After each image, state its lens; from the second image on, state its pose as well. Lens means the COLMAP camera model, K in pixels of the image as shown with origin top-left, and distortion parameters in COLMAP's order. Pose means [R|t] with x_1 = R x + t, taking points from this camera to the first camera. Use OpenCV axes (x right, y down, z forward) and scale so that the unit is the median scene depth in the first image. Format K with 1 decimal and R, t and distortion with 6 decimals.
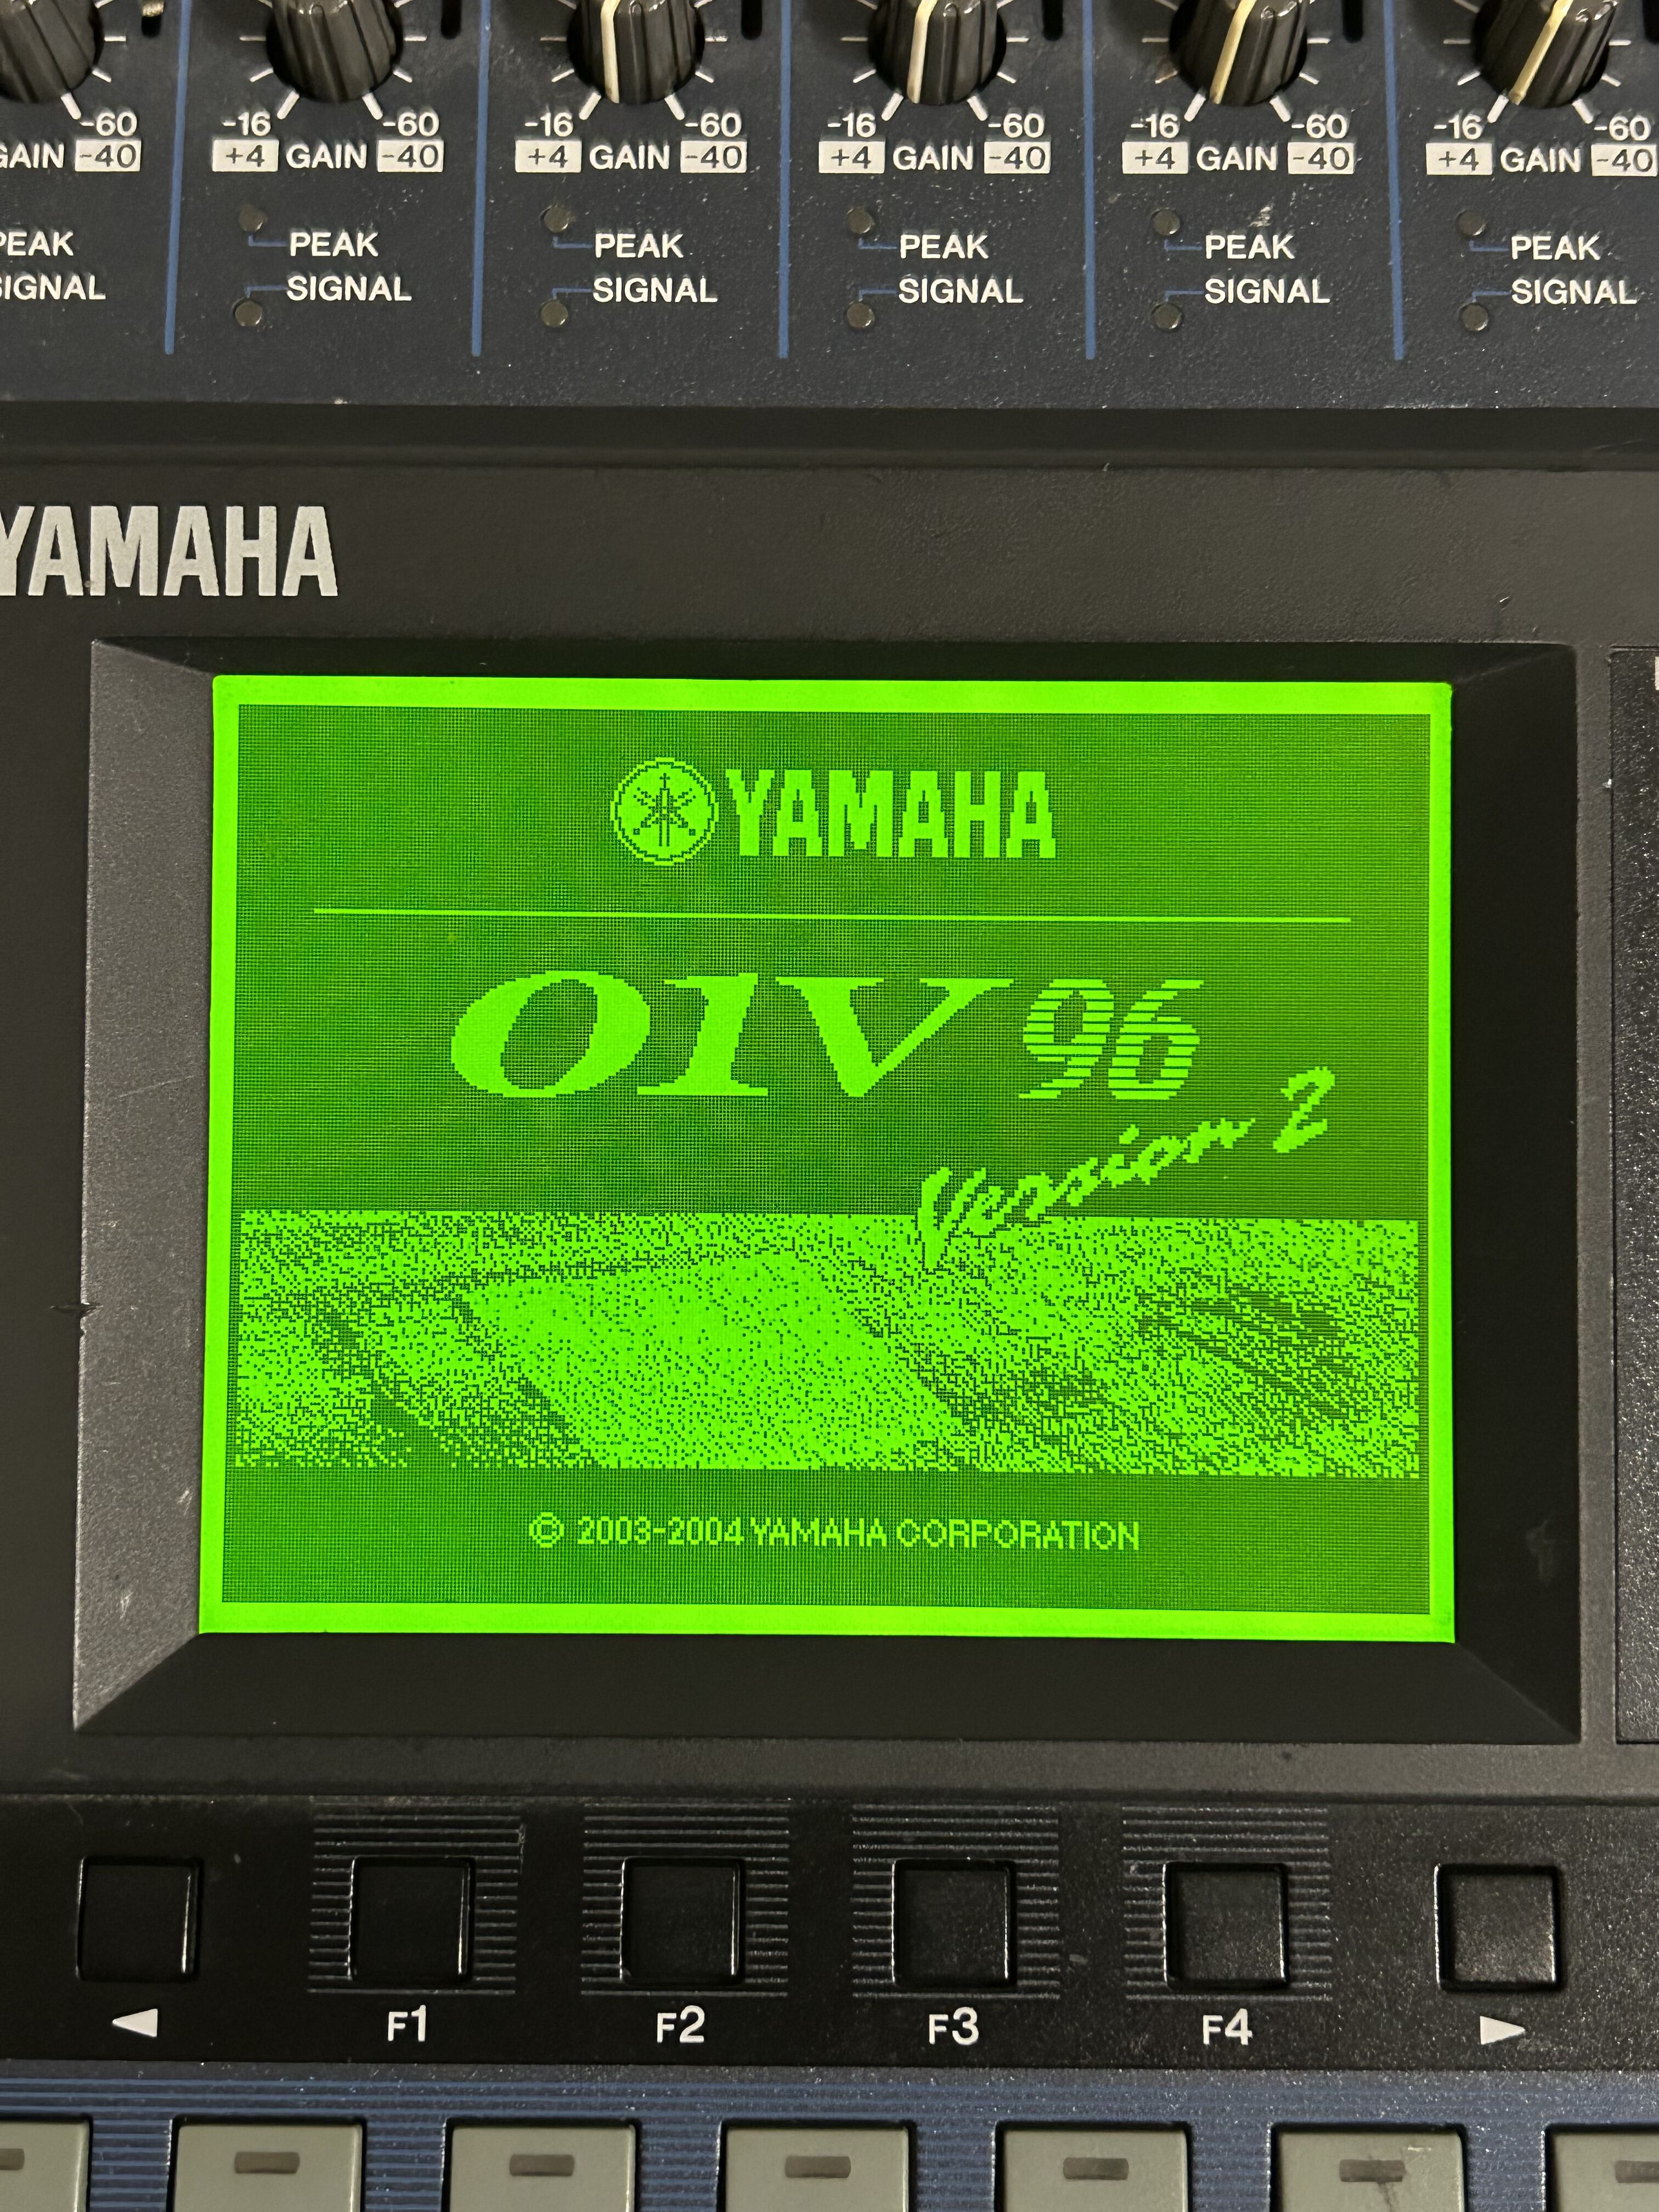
lens RADIAL K [[2766.8, 0, 829.5], [0, 2766.8, 1106.0], [0, 0, 1]] dist [0.197177, -0.632689]
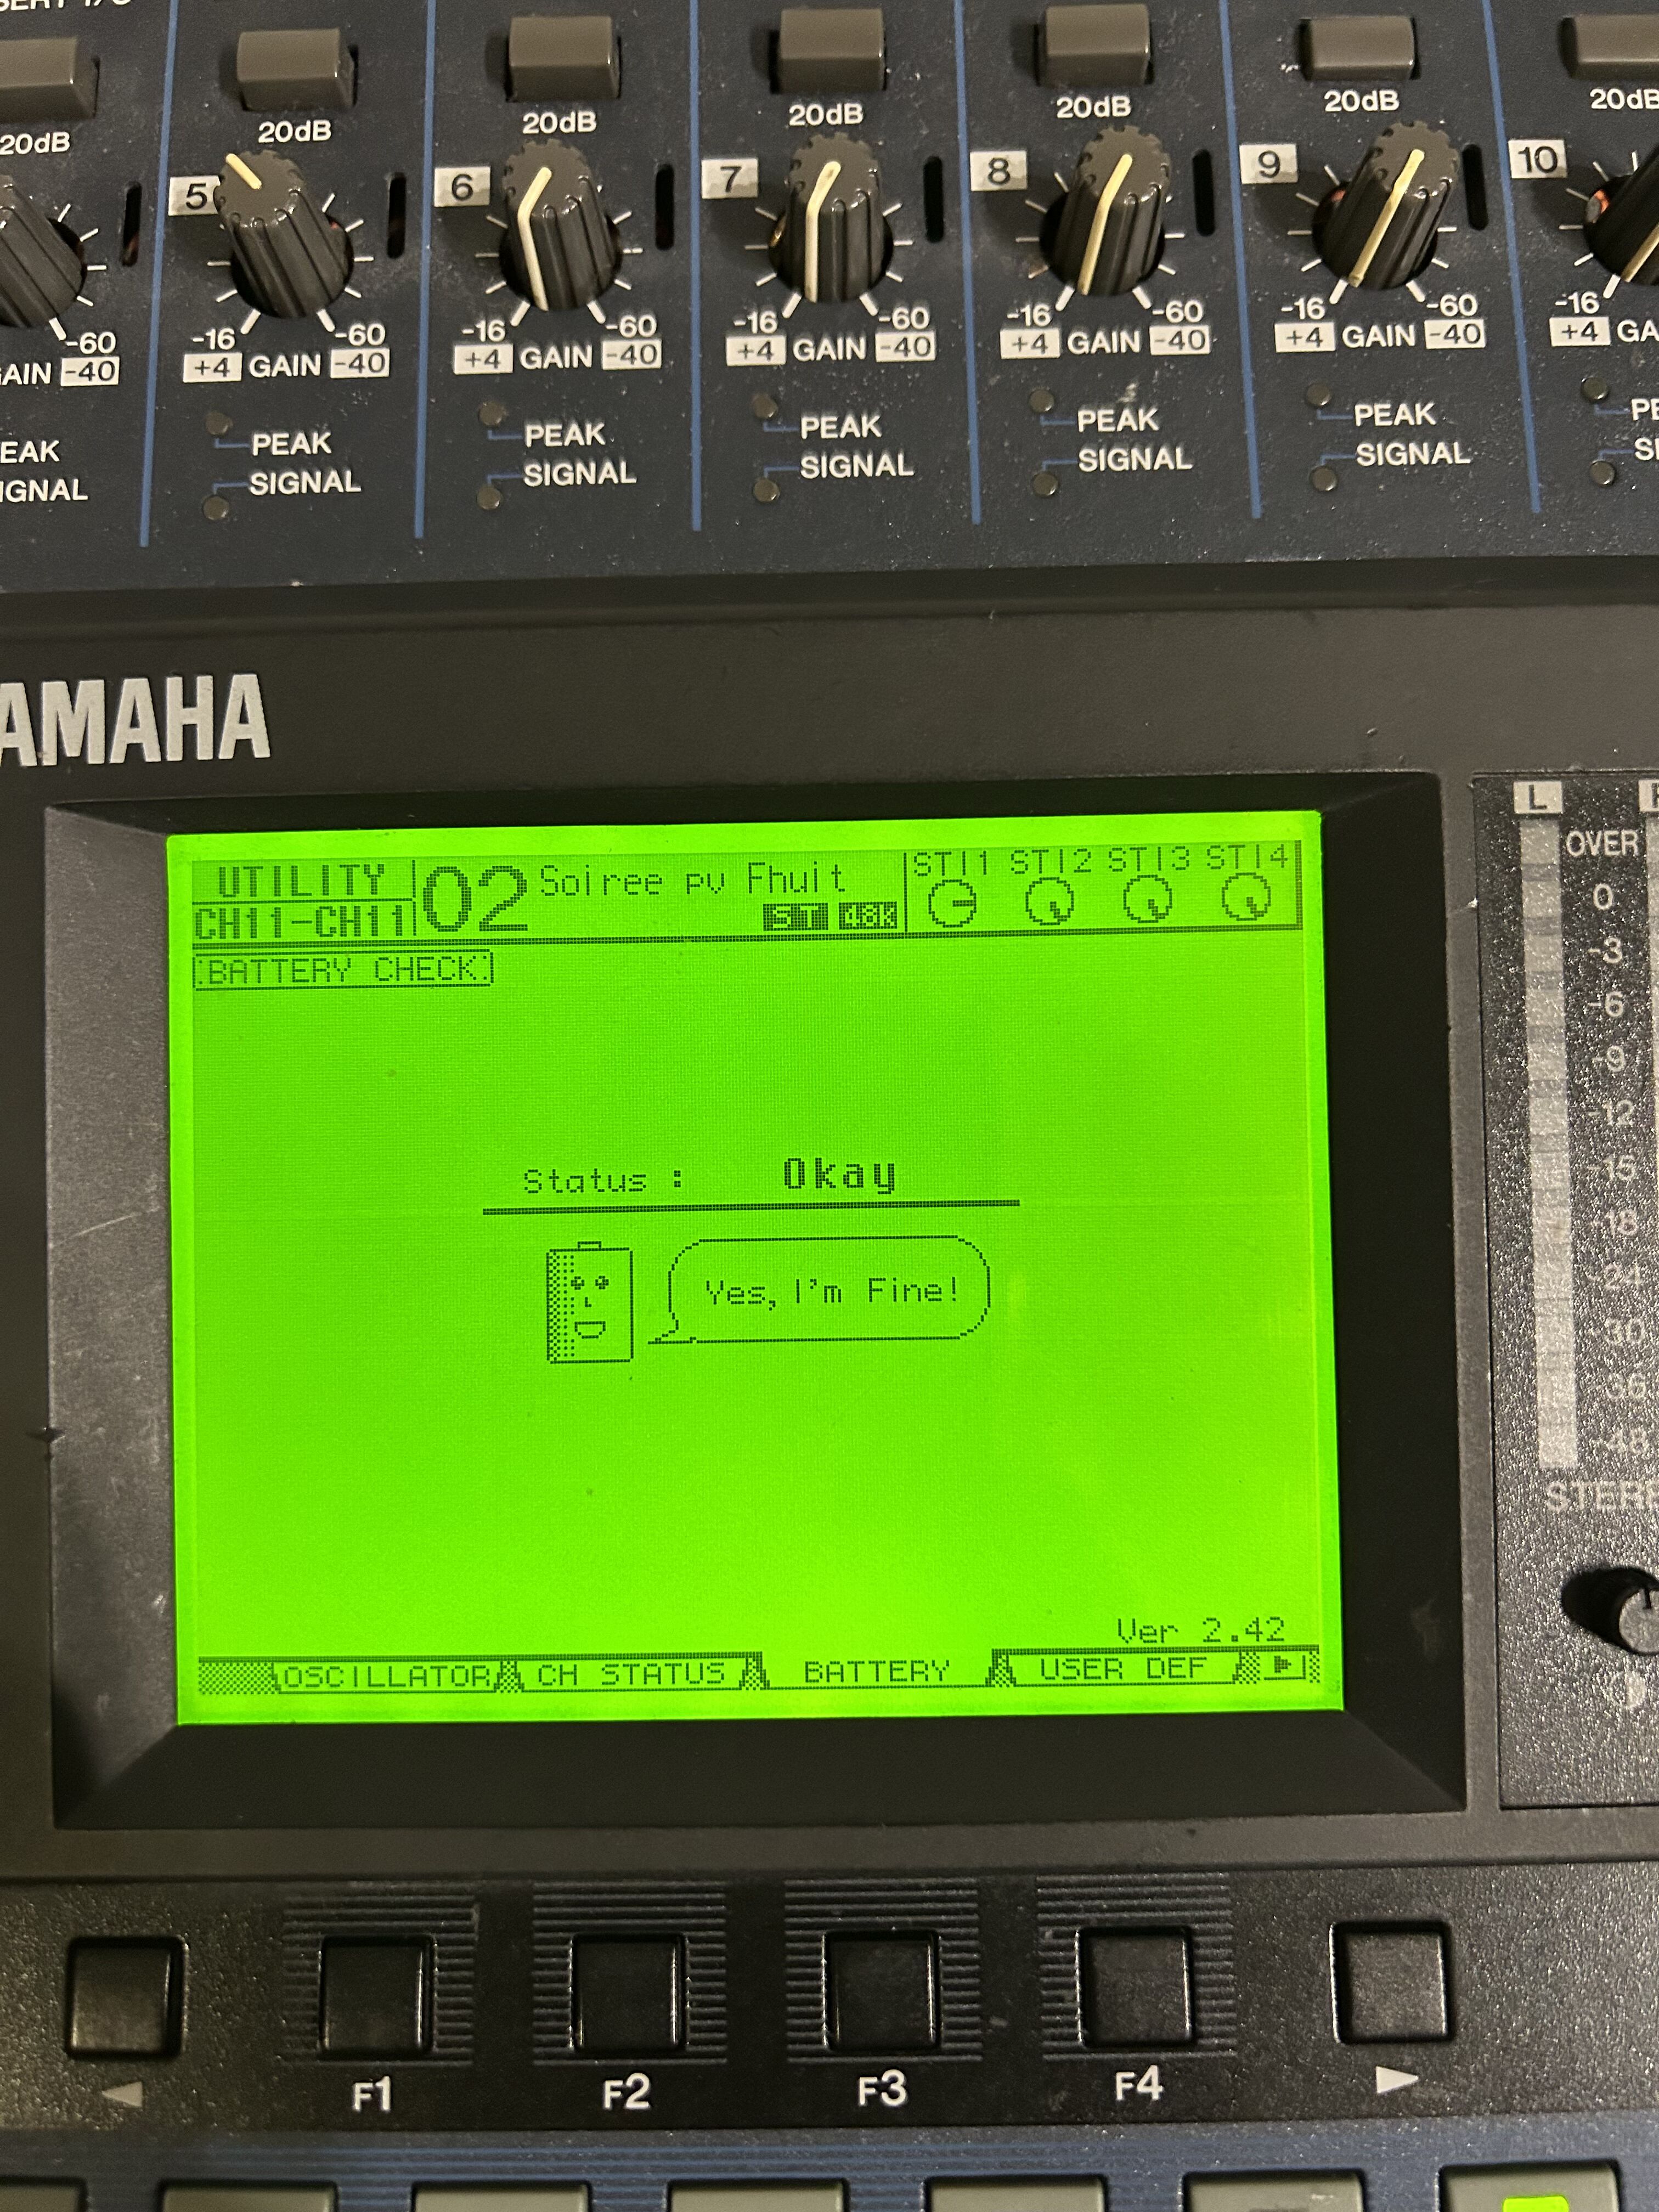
lens RADIAL K [[1726.8, 0, 829.5], [0, 1726.8, 1106.0], [0, 0, 1]] dist [-0.008936, -0.002269]
pose [[0.999612, -0.025680, -0.010762, 0.039451], [0.025847, 0.999543, 0.015692, -0.054131], [0.010354, -0.015964, 0.999819, 0.340760]]
